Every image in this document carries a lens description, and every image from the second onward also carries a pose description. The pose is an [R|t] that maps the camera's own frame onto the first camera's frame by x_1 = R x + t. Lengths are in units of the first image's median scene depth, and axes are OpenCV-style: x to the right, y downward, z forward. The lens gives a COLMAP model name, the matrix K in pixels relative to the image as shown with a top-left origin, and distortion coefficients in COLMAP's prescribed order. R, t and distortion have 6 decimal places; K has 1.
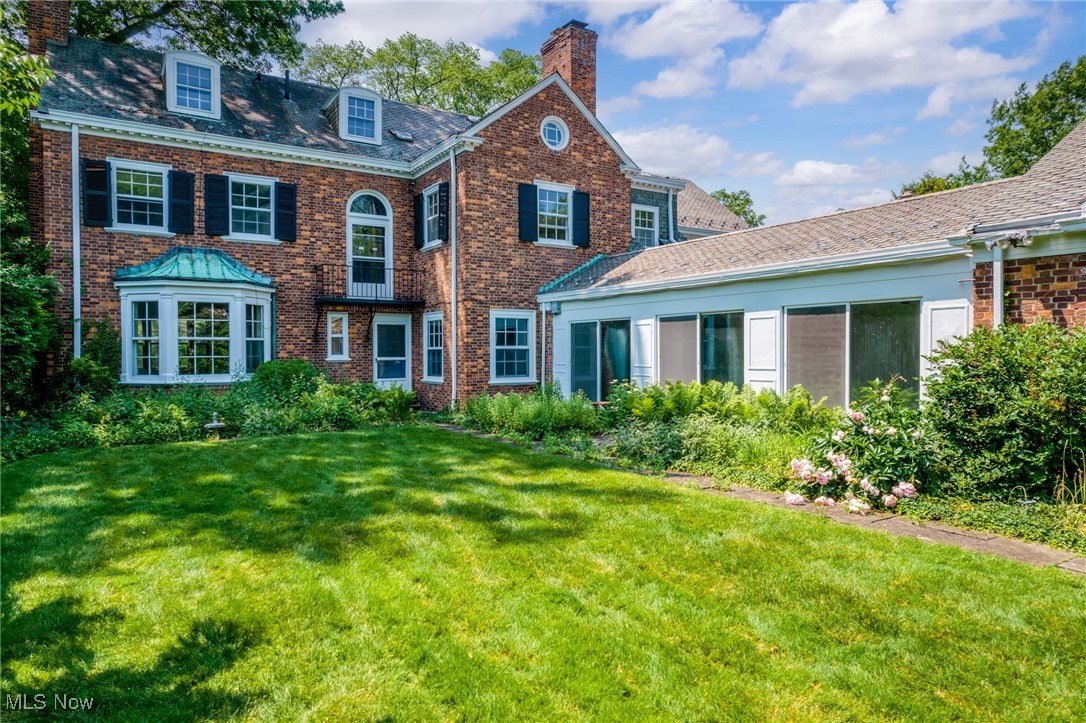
lens RADIAL K [[692.3, 0, 541.4], [0, 692.3, 358.0], [0, 0, 1]] dist [0.004111, 0.005694]
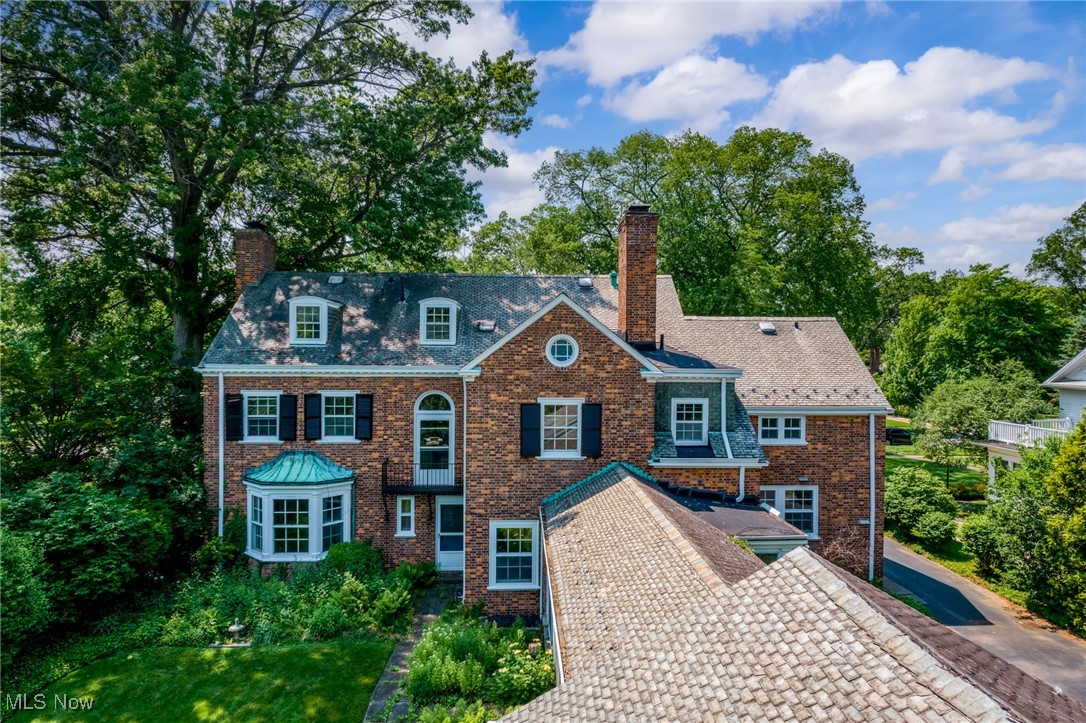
lens RADIAL K [[692.3, 0, 543.0], [0, 692.3, 361.6], [0, 0, 1]] dist [0.004111, 0.005694]
pose [[0.867661, 0.012288, -0.497004, 0.532105], [-0.013559, 0.999908, 0.001050, -0.319459], [0.496971, 0.005828, 0.867747, 0.081830]]
